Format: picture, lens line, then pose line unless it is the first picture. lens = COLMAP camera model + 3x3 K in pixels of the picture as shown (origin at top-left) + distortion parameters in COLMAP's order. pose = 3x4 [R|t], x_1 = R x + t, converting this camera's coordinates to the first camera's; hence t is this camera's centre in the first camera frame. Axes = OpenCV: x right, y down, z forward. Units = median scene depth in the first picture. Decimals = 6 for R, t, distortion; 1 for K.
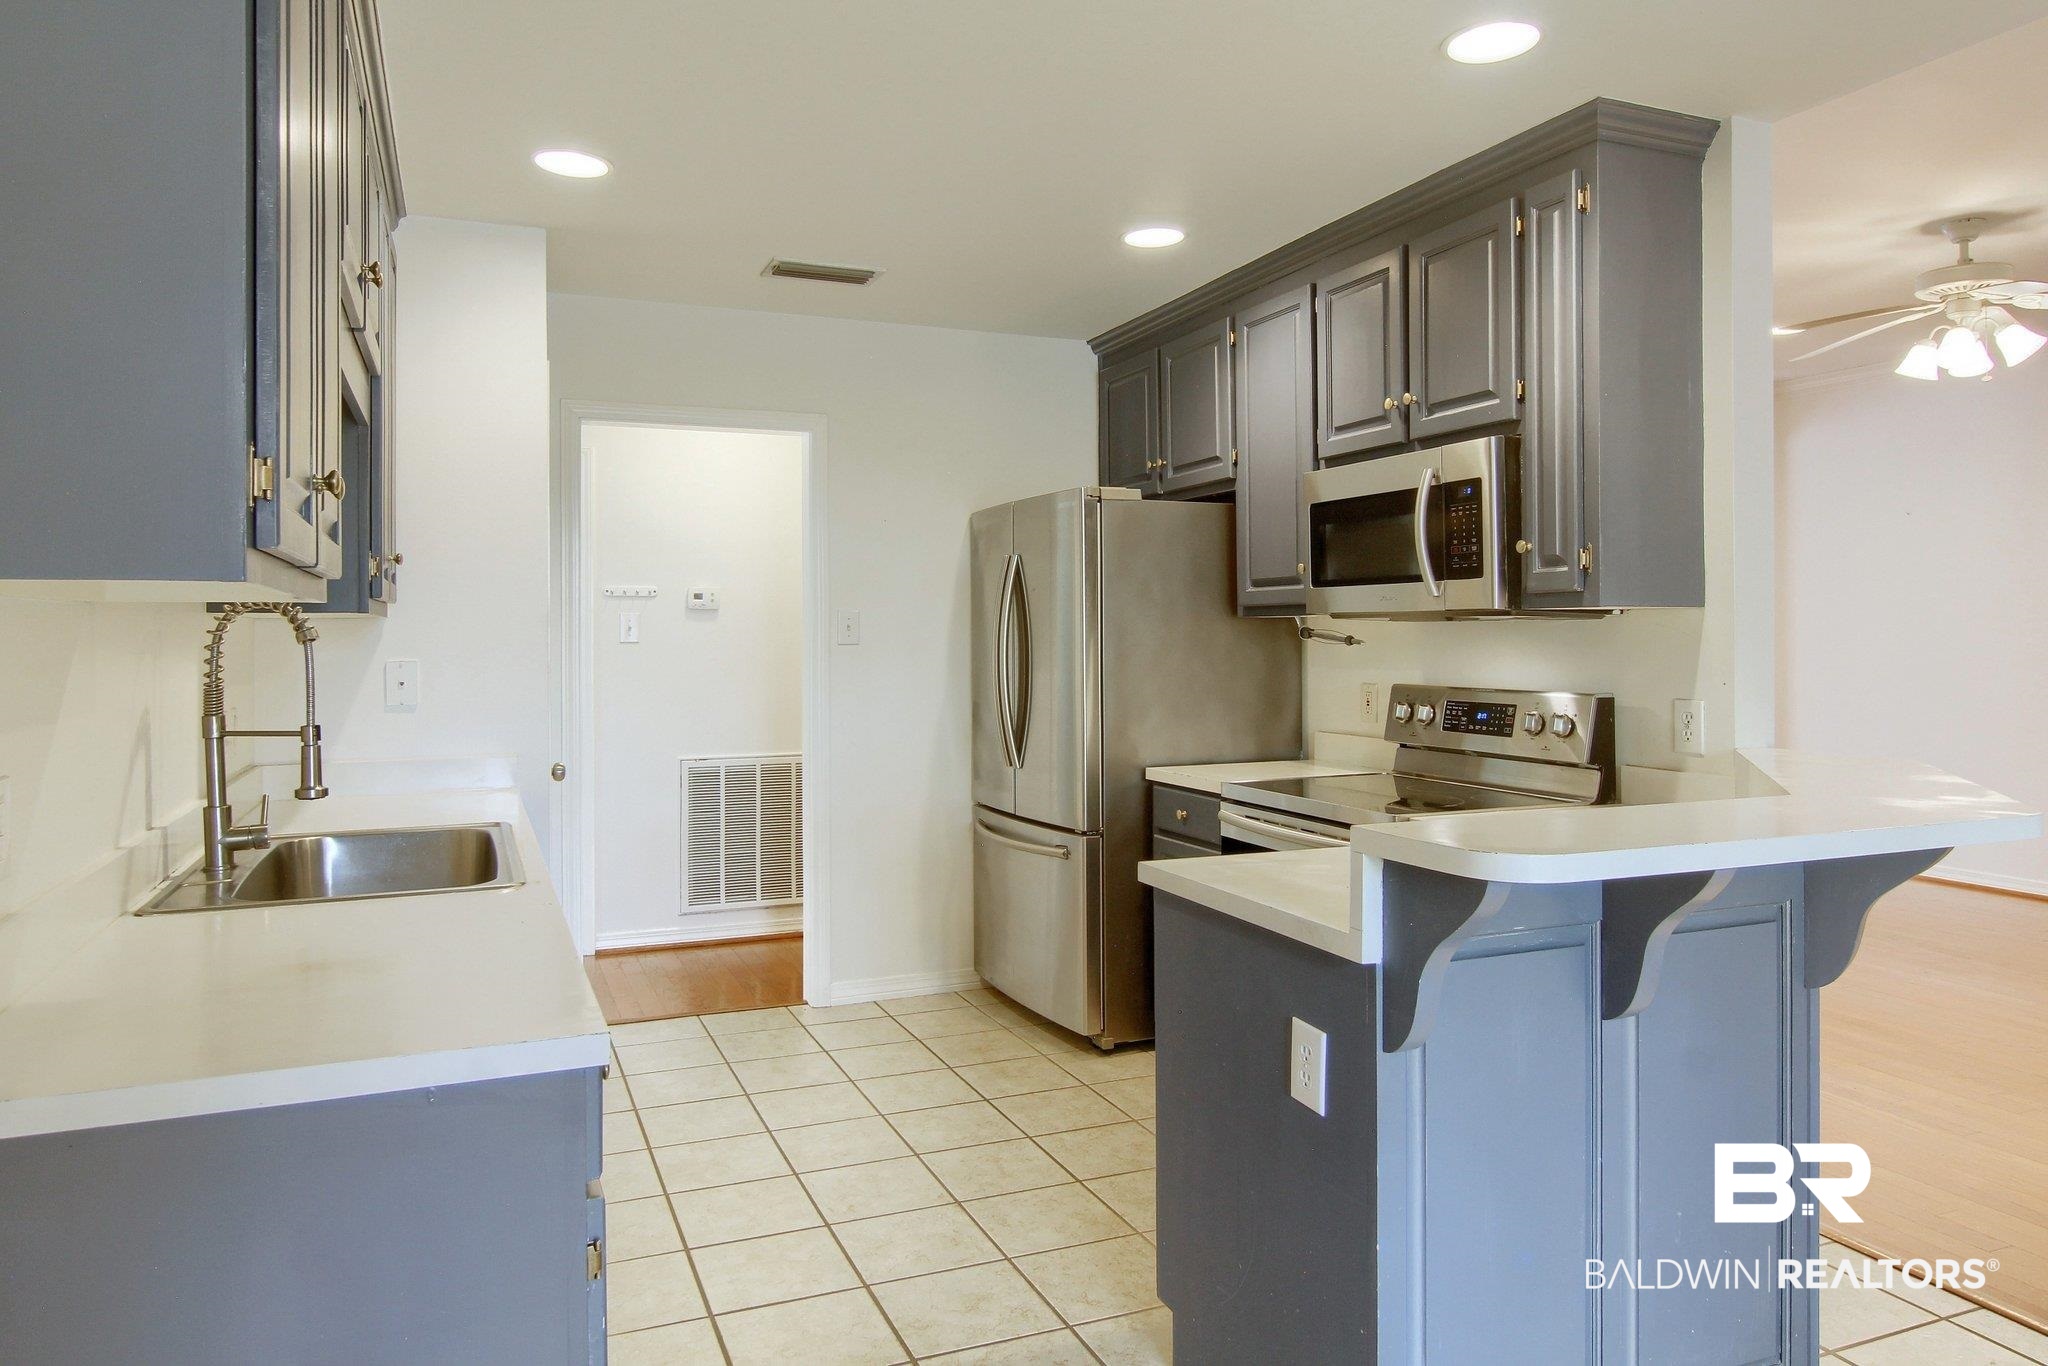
lens RADIAL K [[1314.7, 0, 1021.6], [0, 1314.7, 683.9], [0, 0, 1]] dist [0.001030, -0.001402]
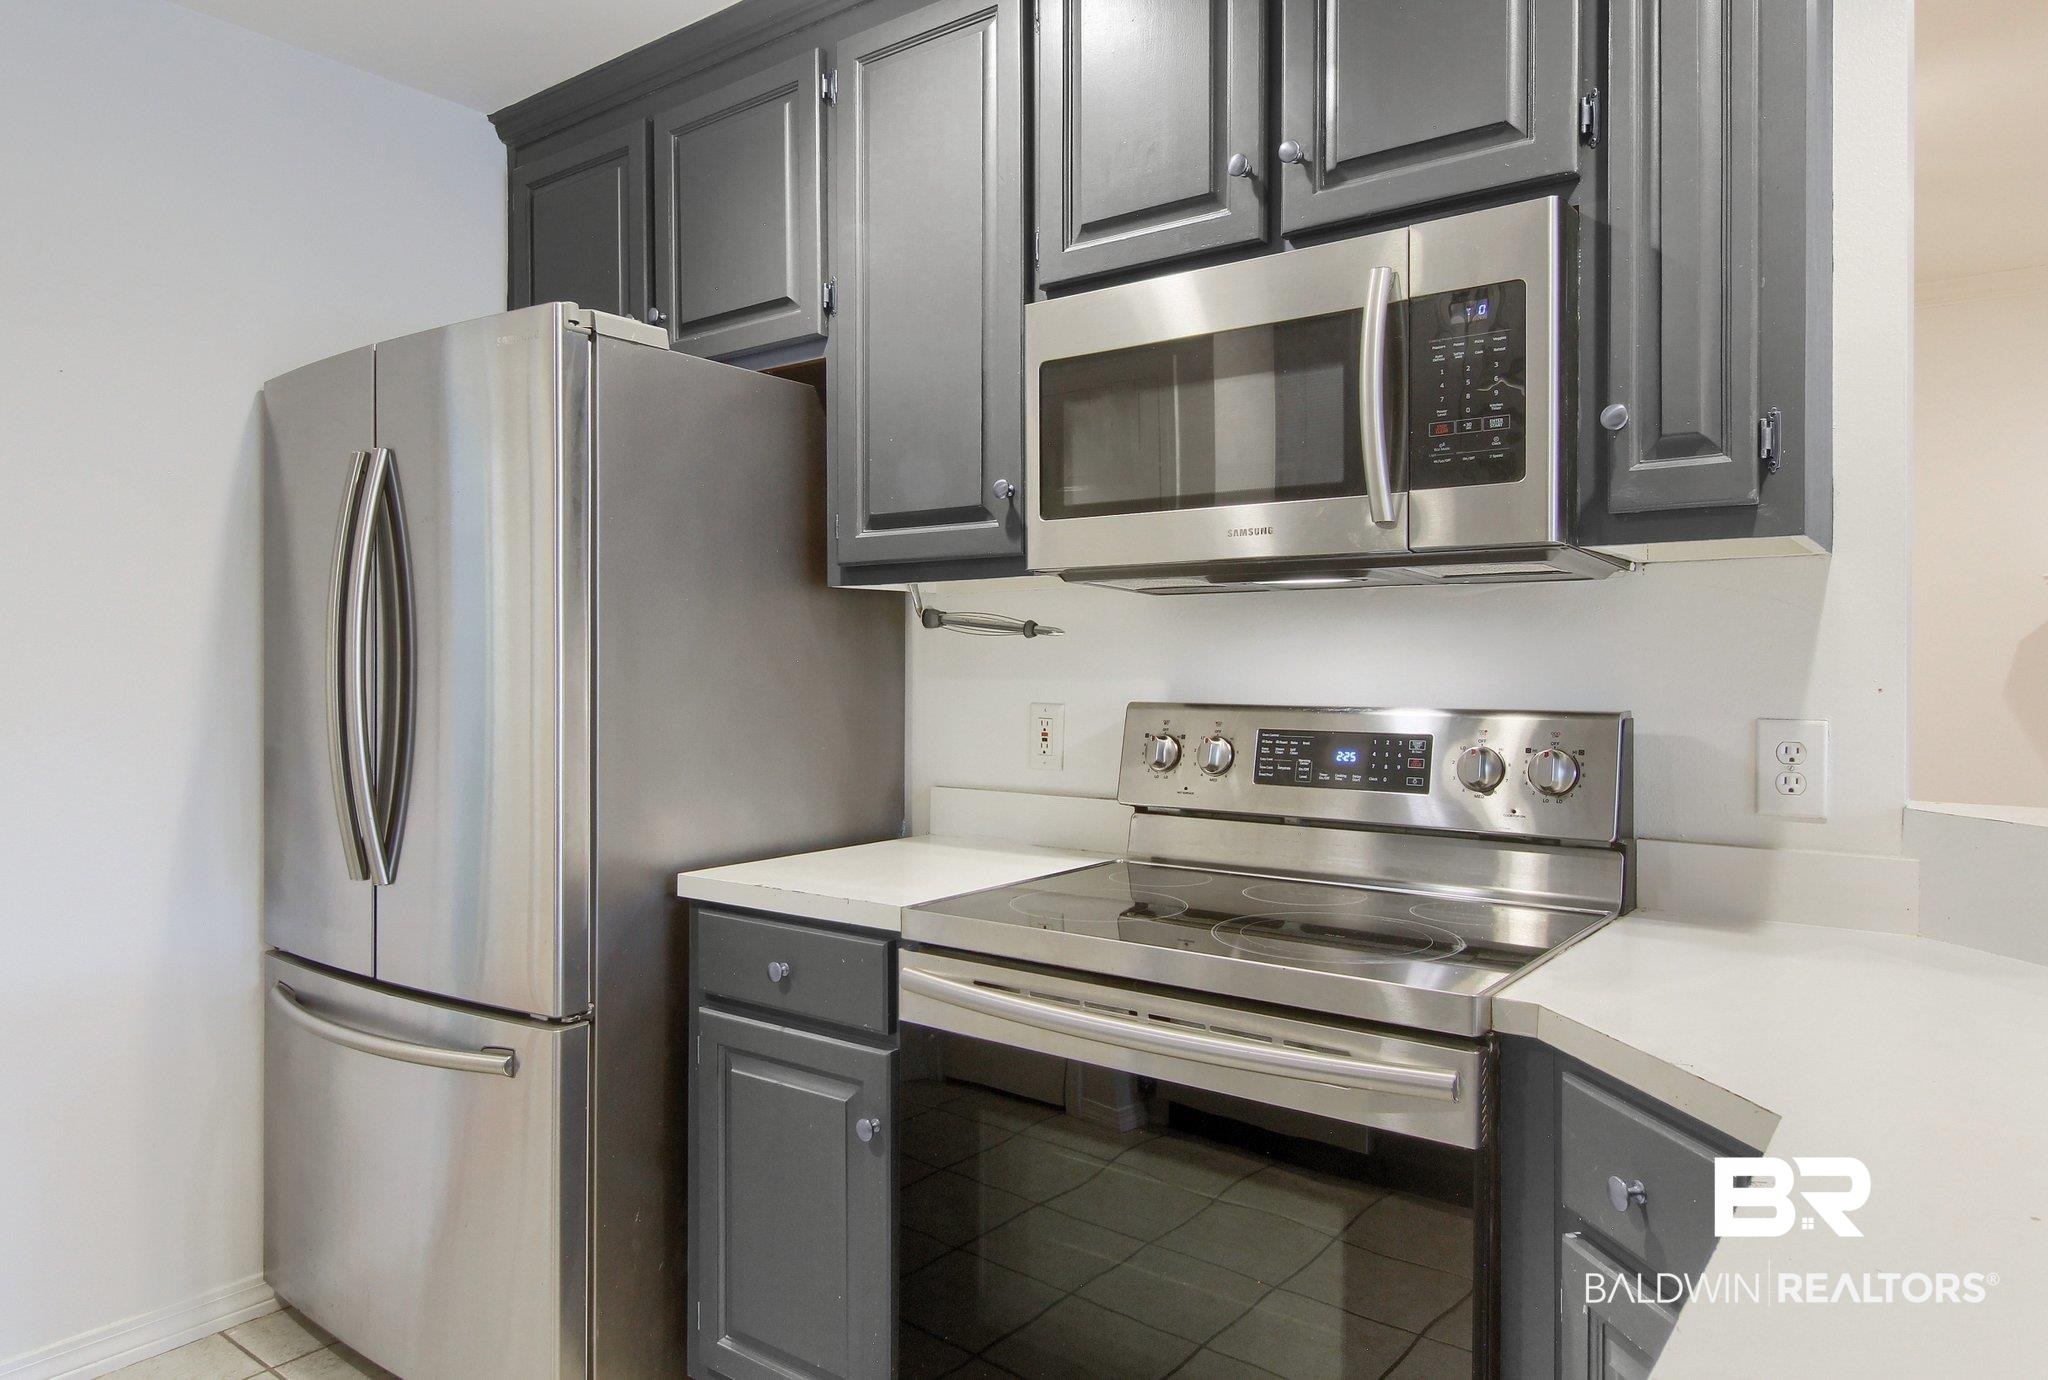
lens RADIAL K [[1370.5, 0, 1016.0], [0, 1370.5, 649.1], [0, 0, 1]] dist [-0.023833, -0.002198]
pose [[0.870425, 0.012791, 0.492135, -0.054351], [0.011826, 0.998831, -0.046877, 0.003951], [-0.492159, 0.046622, 0.869256, 0.499535]]
